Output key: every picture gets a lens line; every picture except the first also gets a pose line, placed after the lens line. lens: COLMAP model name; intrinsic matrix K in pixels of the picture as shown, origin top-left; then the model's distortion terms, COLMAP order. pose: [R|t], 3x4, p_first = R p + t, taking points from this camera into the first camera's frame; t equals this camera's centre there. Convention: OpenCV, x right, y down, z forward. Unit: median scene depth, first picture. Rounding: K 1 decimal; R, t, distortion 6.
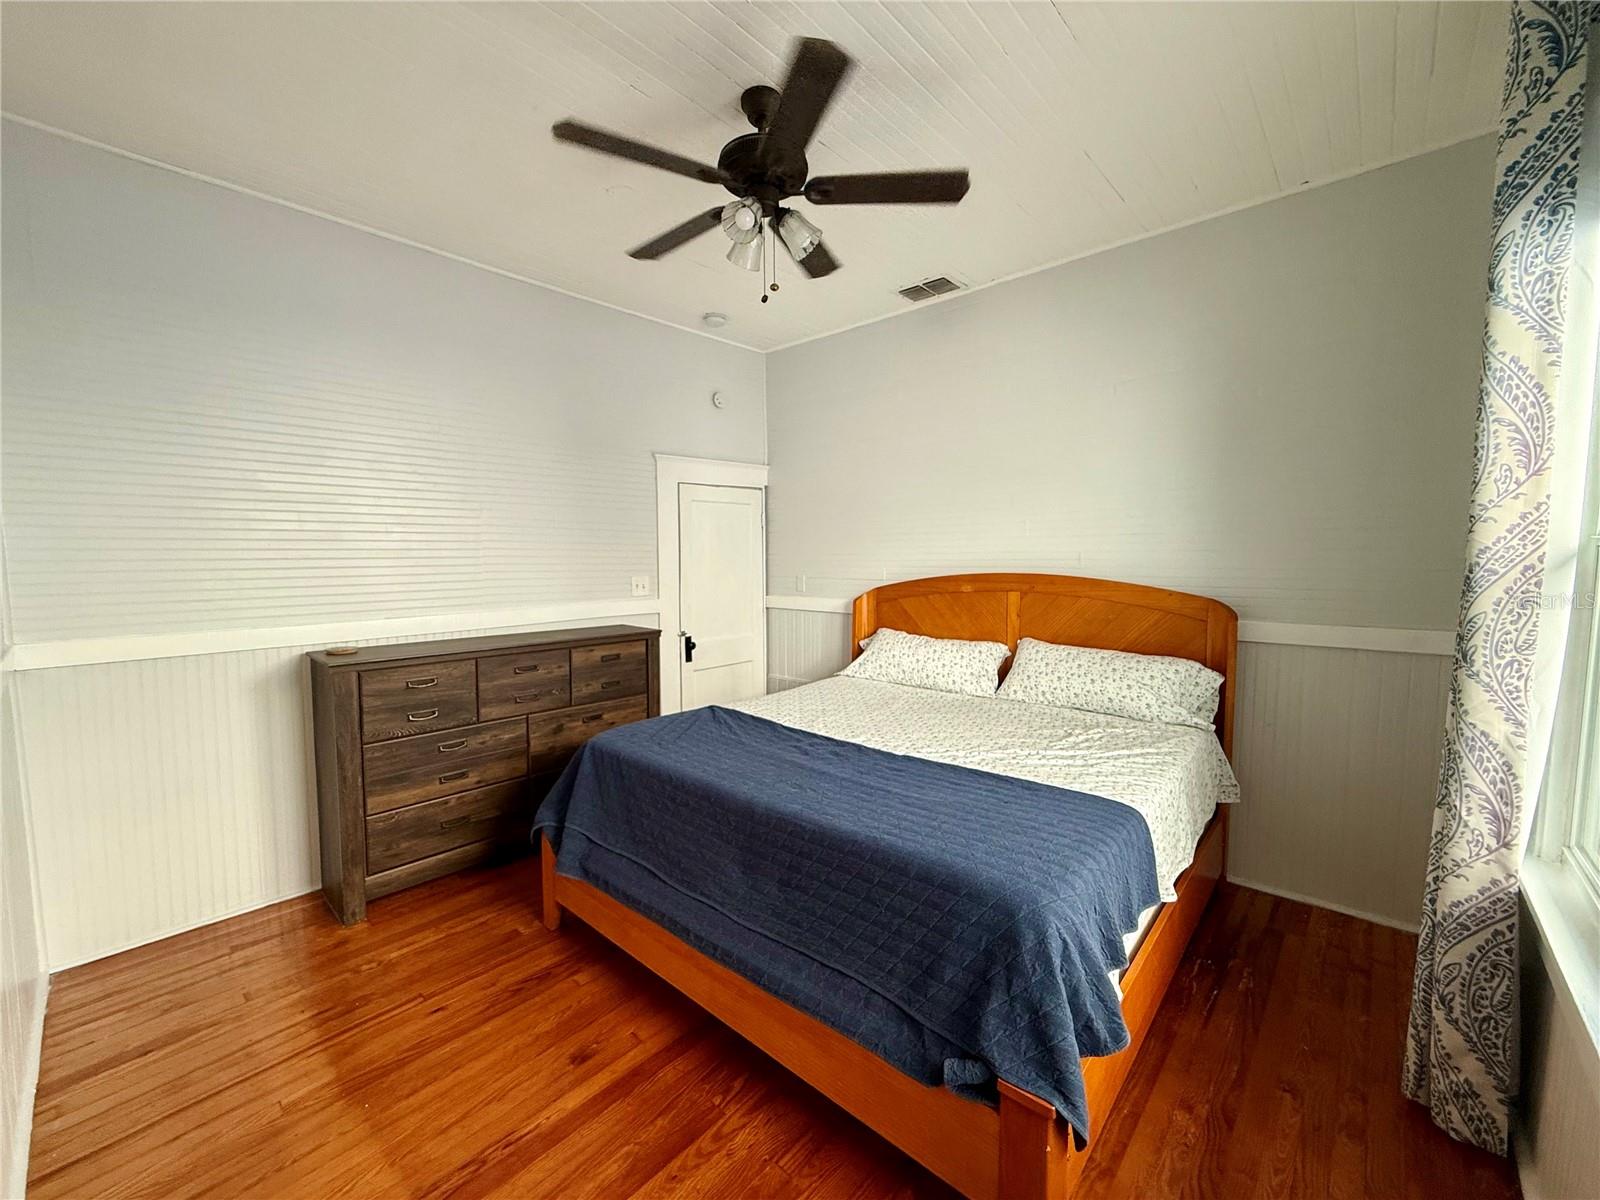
lens RADIAL K [[643.3, 0, 787.7], [0, 643.3, 602.3], [0, 0, 1]] dist [0.000711, -0.000261]
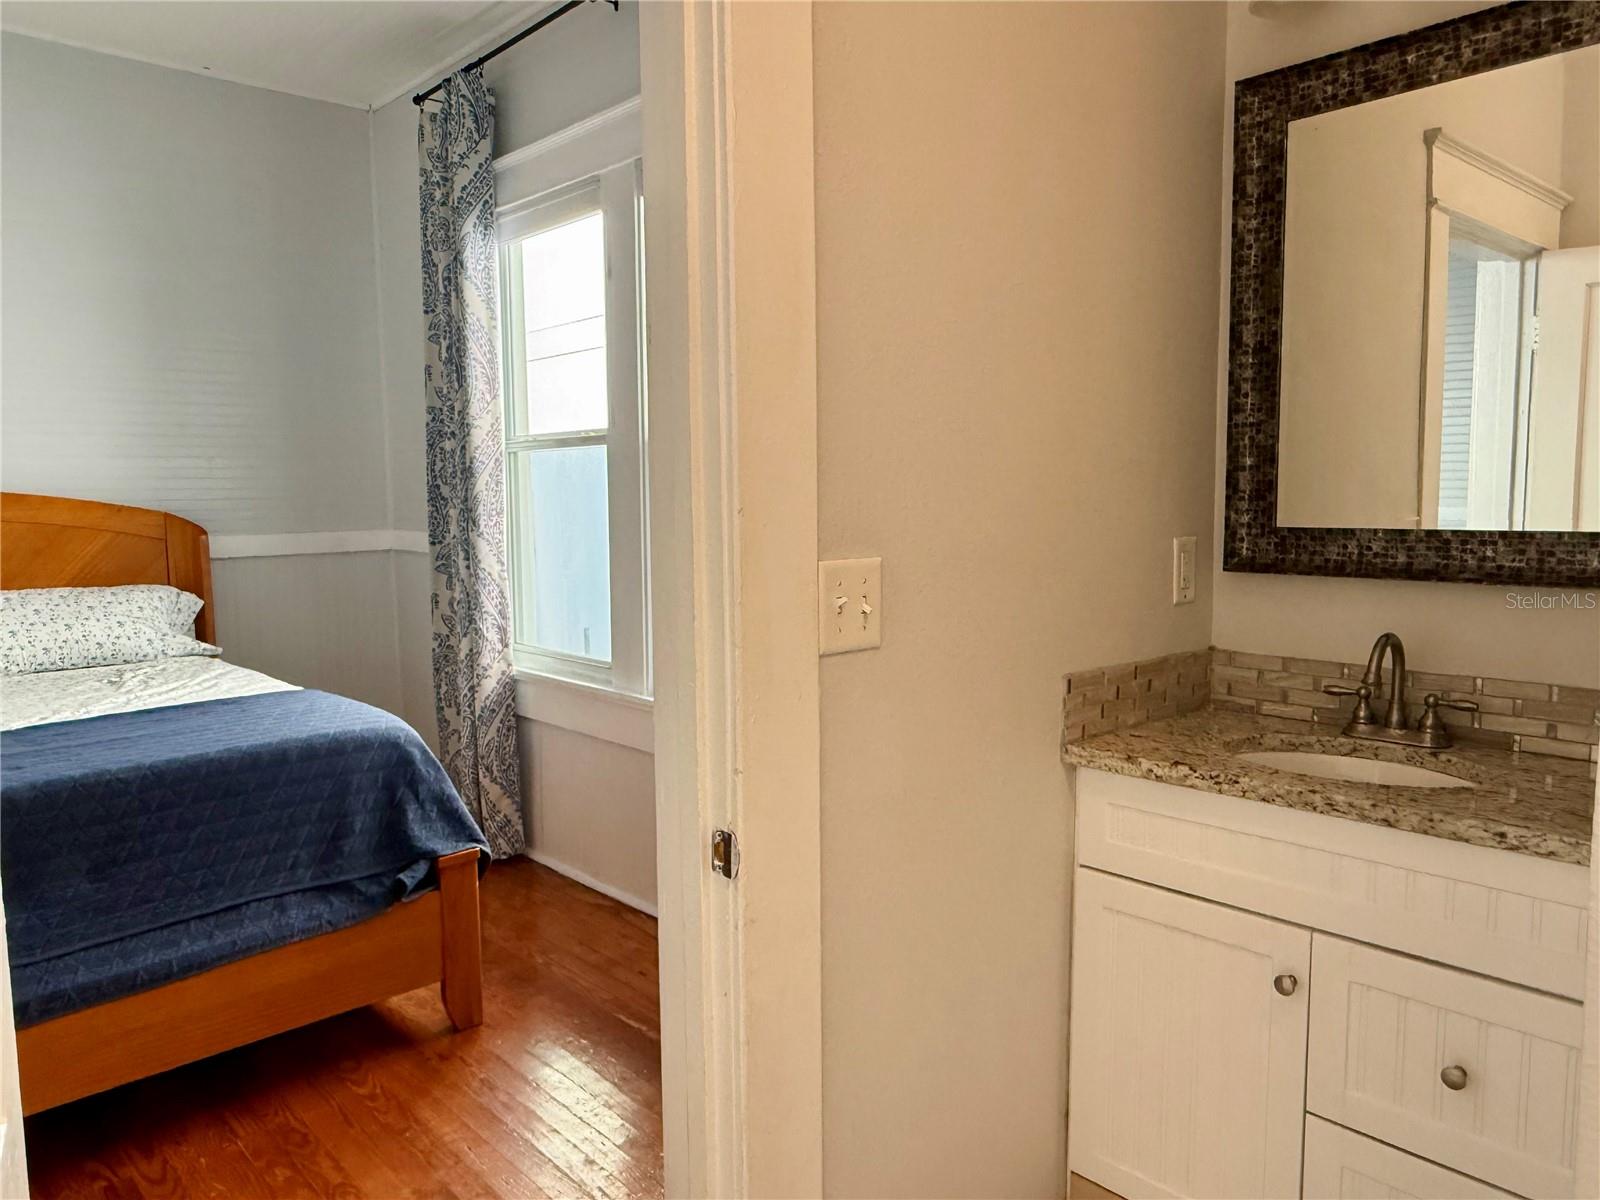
lens RADIAL K [[1113.2, 0, 782.9], [0, 1113.2, 605.2], [0, 0, 1]] dist [-0.001714, 0.001904]
pose [[0.095362, -0.094654, 0.990932, -1.167923], [0.091004, 0.992129, 0.086011, 0.100343], [-0.991274, 0.081977, 0.103225, 0.070125]]
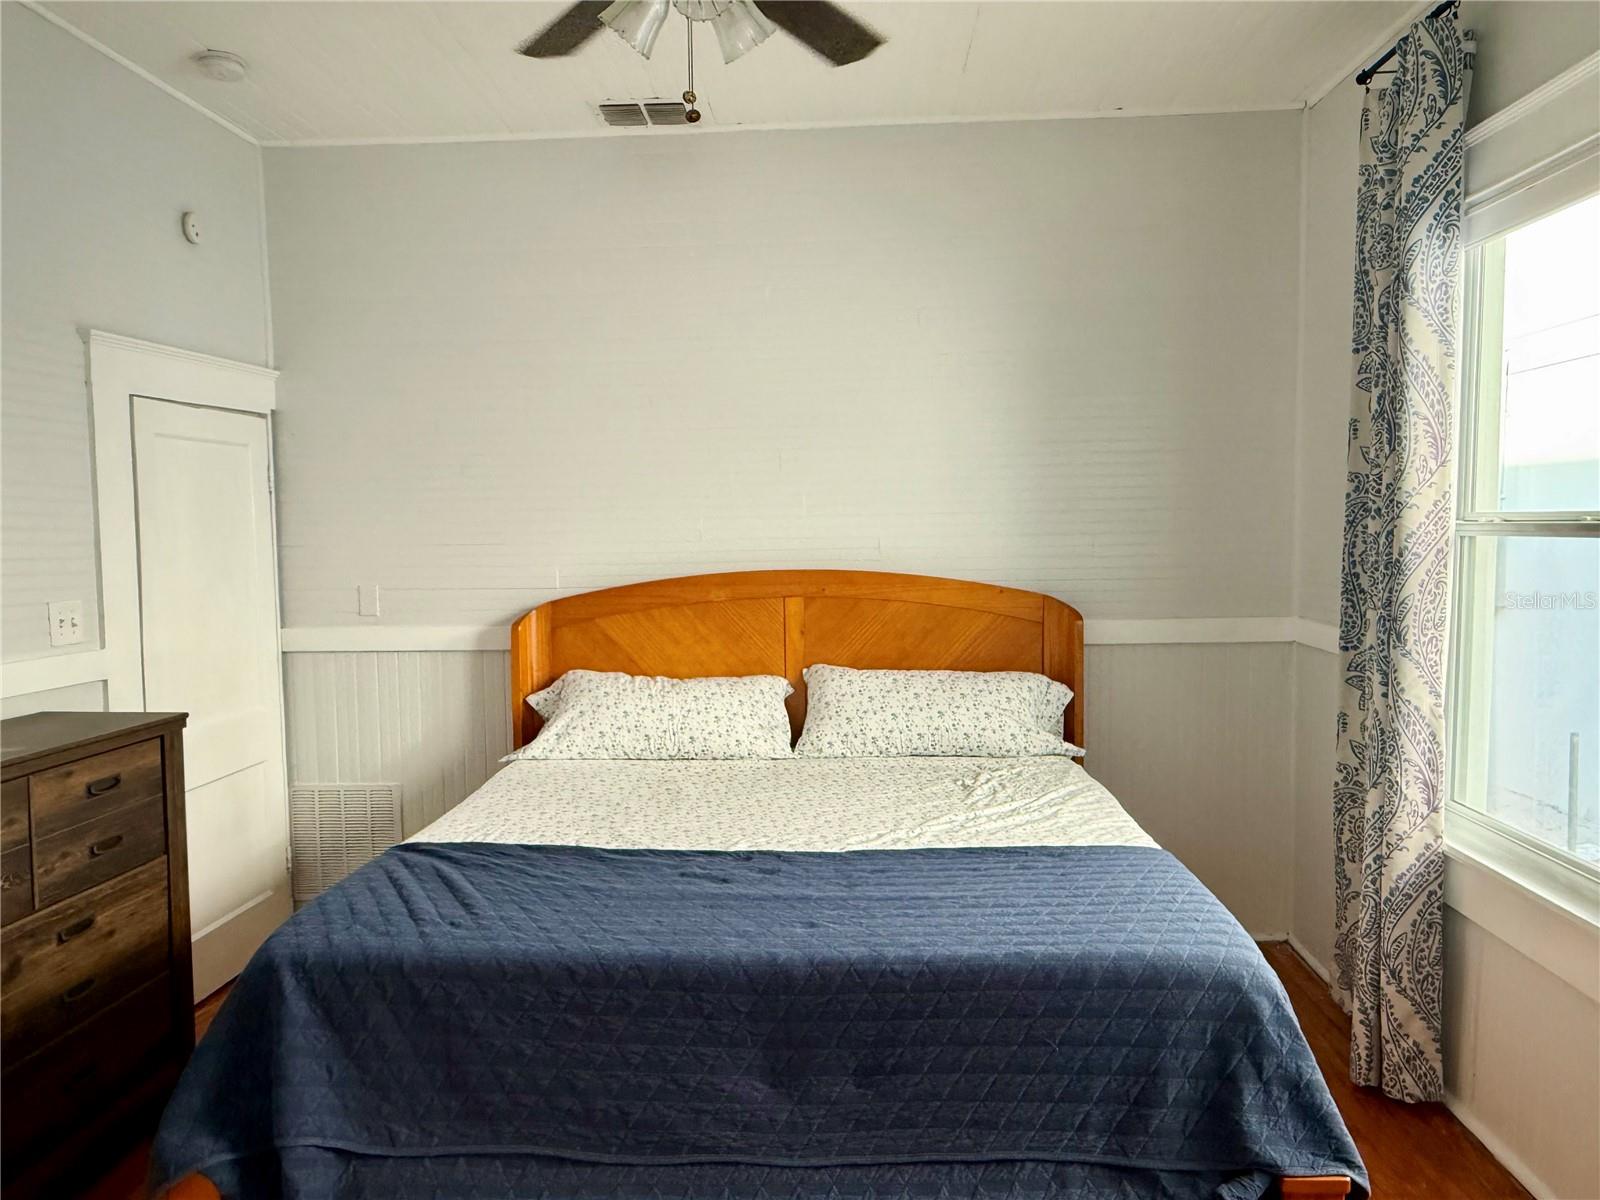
lens RADIAL K [[1116.0, 0, 797.6], [0, 1116.0, 610.7], [0, 0, 1]] dist [-0.000343, 0.000464]
pose [[0.772989, -0.051195, 0.632350, -0.726838], [0.057132, 0.998306, 0.010984, -0.029130], [-0.631841, 0.027637, 0.774605, 0.186095]]
